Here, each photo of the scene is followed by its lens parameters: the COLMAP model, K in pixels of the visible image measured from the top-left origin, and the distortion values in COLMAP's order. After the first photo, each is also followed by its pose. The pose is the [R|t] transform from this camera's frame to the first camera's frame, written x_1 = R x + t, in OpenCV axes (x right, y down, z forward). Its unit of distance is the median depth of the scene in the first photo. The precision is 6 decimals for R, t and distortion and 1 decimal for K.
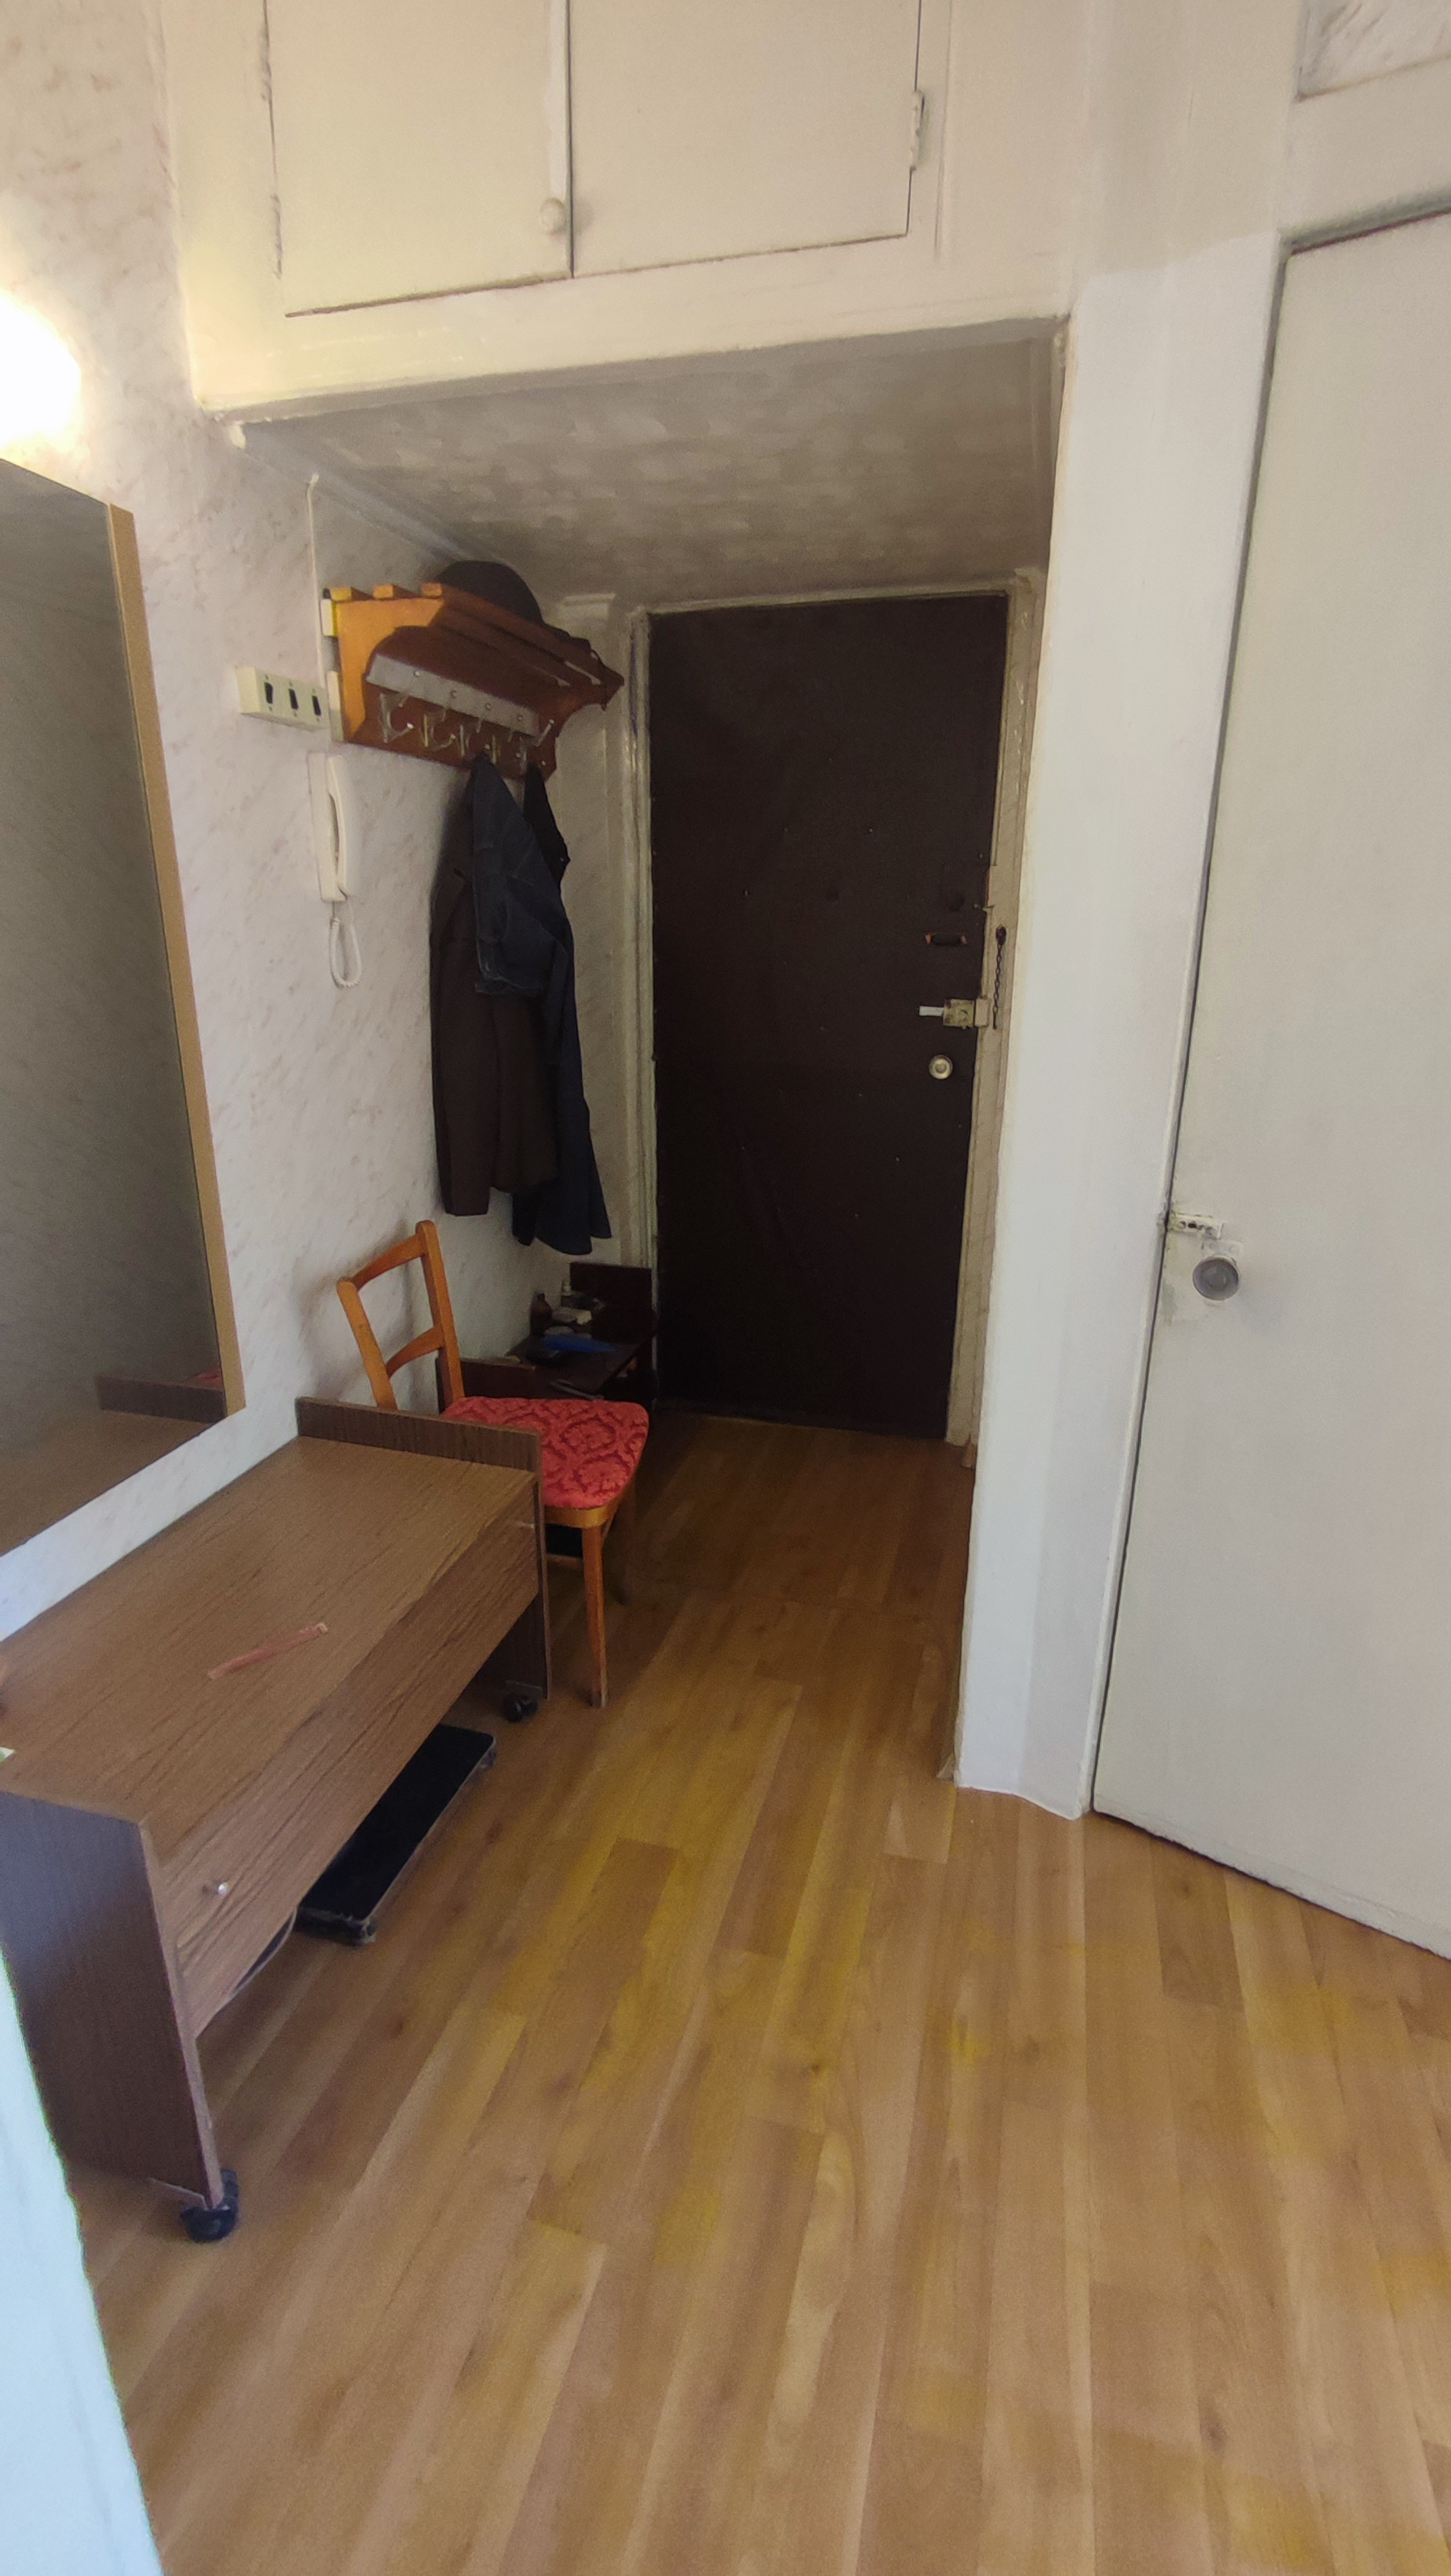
lens RADIAL K [[1147.3, 0, 747.8], [0, 1147.3, 1286.1], [0, 0, 1]] dist [-0.000719, 0.000168]
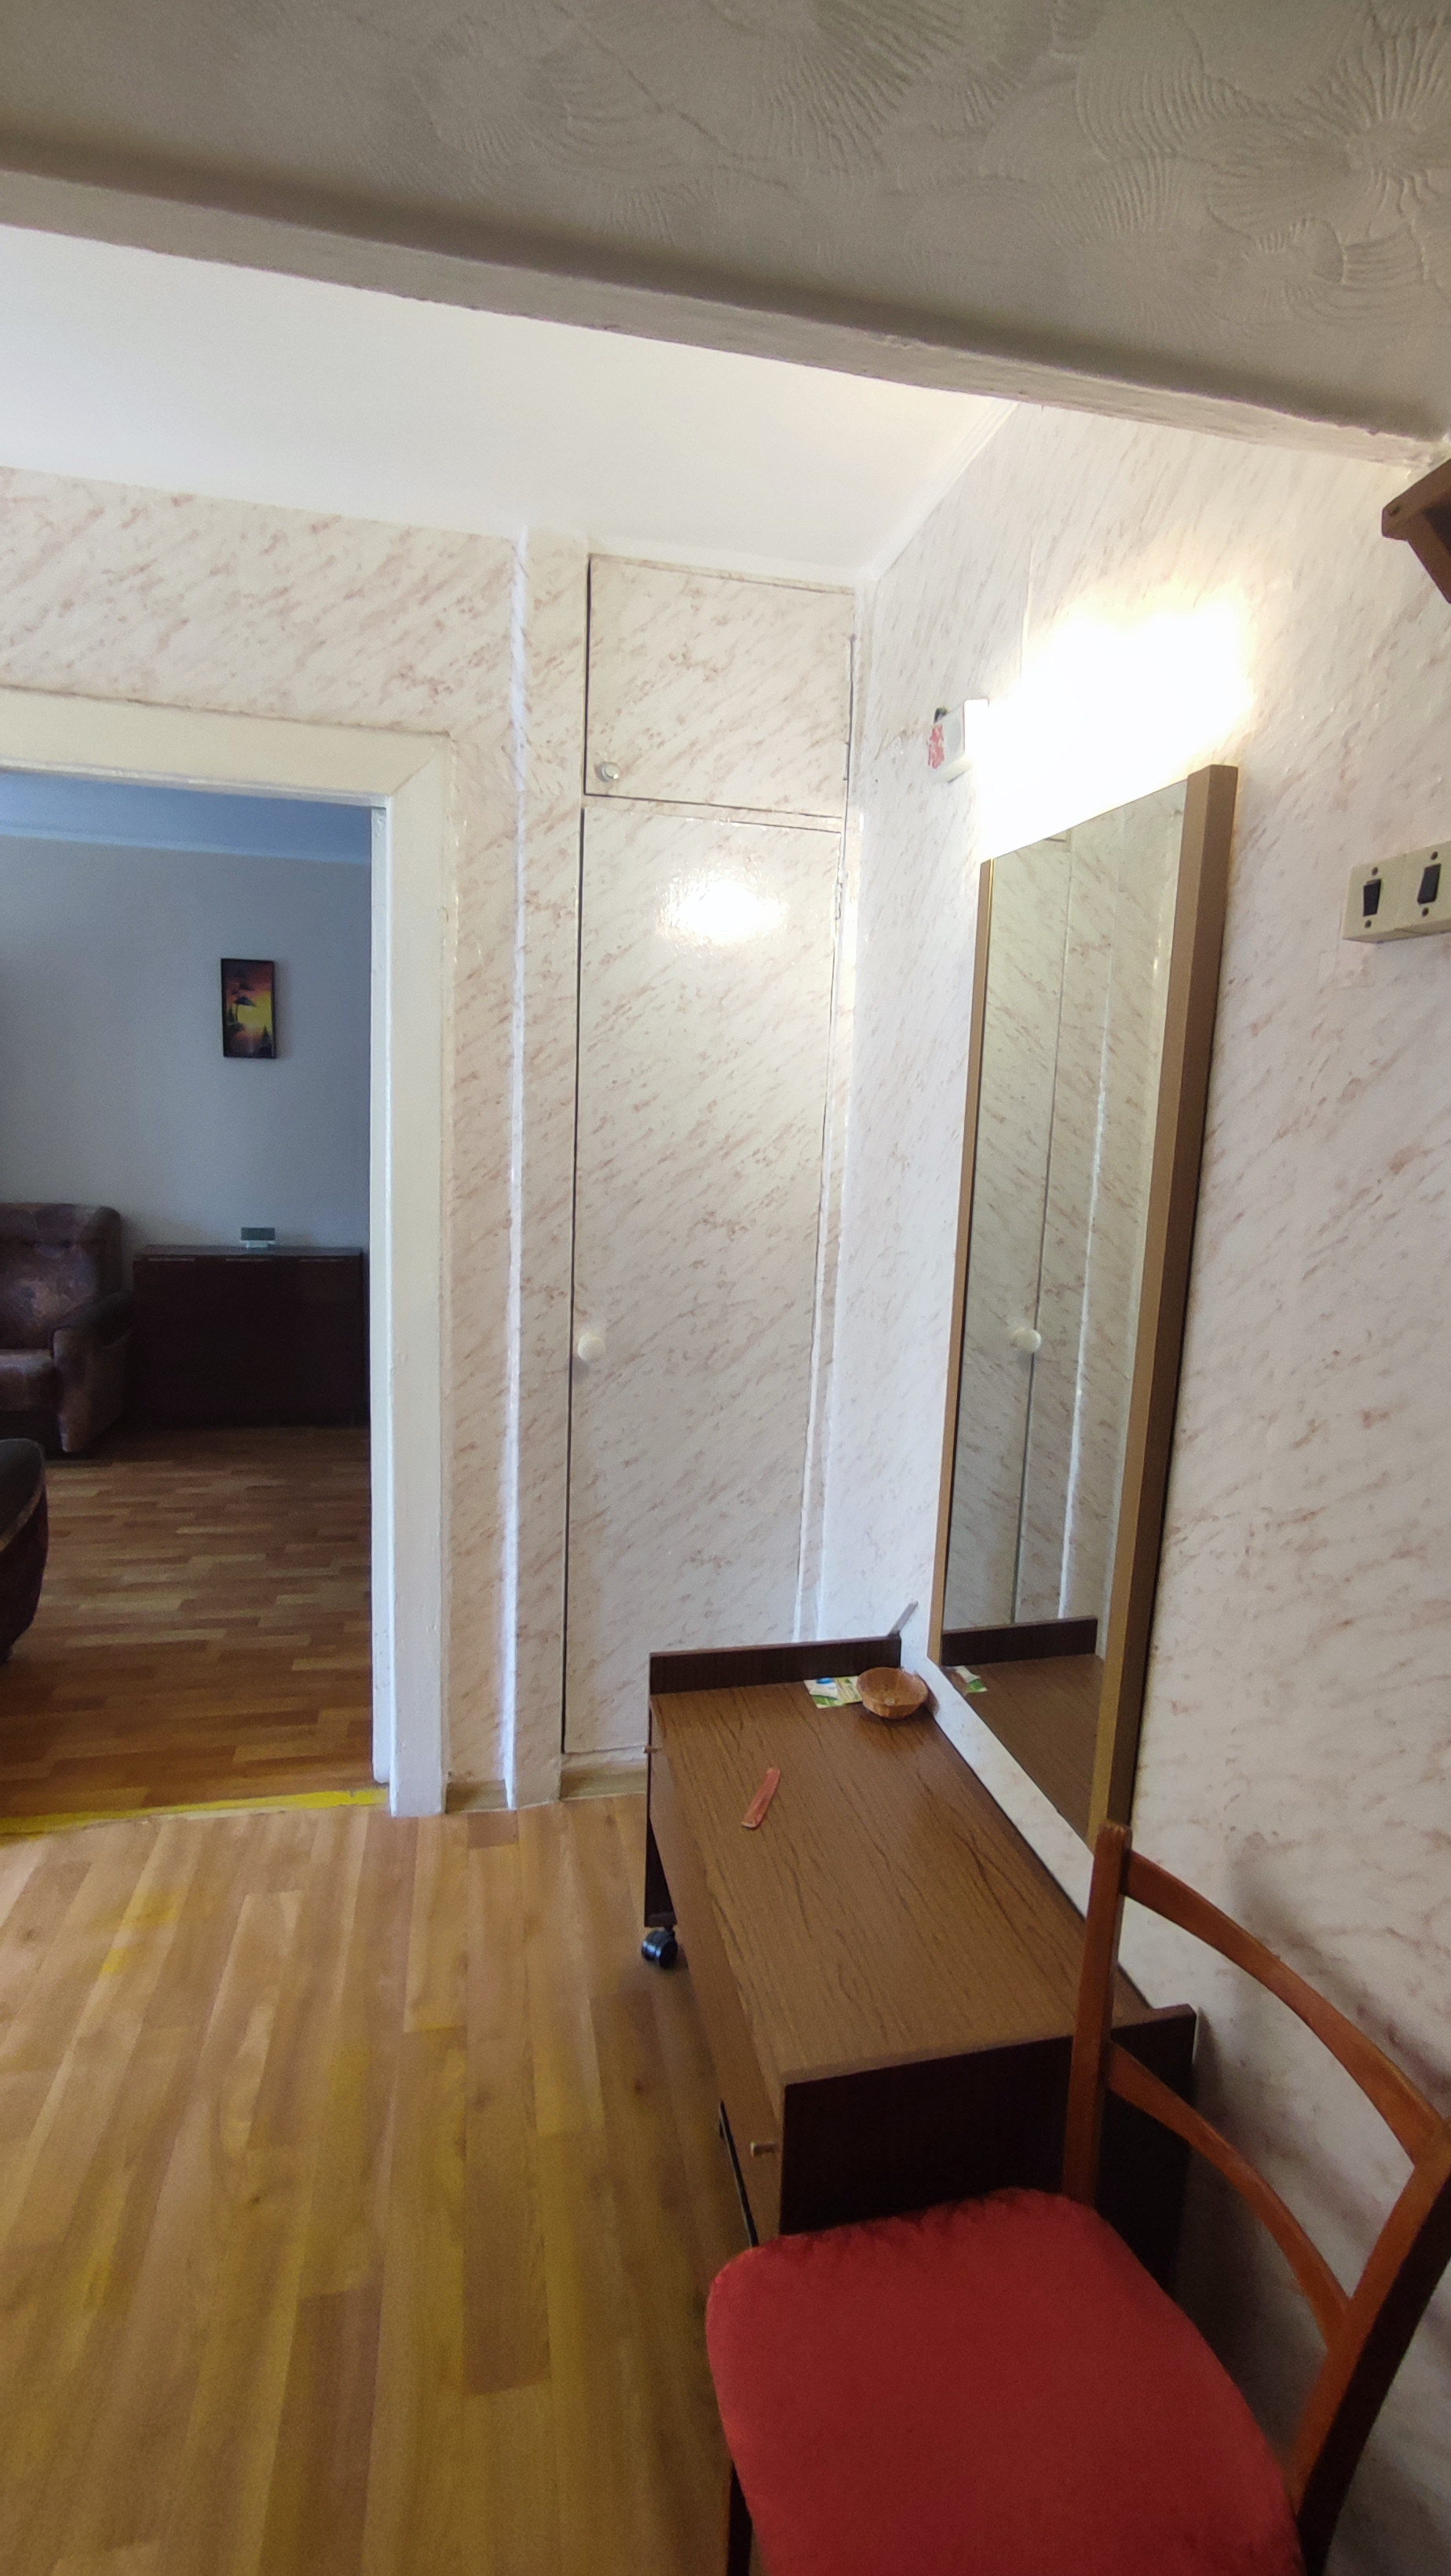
lens RADIAL K [[1145.0, 0, 758.6], [0, 1145.0, 1288.0], [0, 0, 1]] dist [-0.015256, 0.000323]
pose [[-0.879160, 0.029952, -0.475585, 0.114317], [-0.195830, 0.887145, 0.417880, -0.570889], [0.434429, 0.460517, -0.774077, 1.510204]]
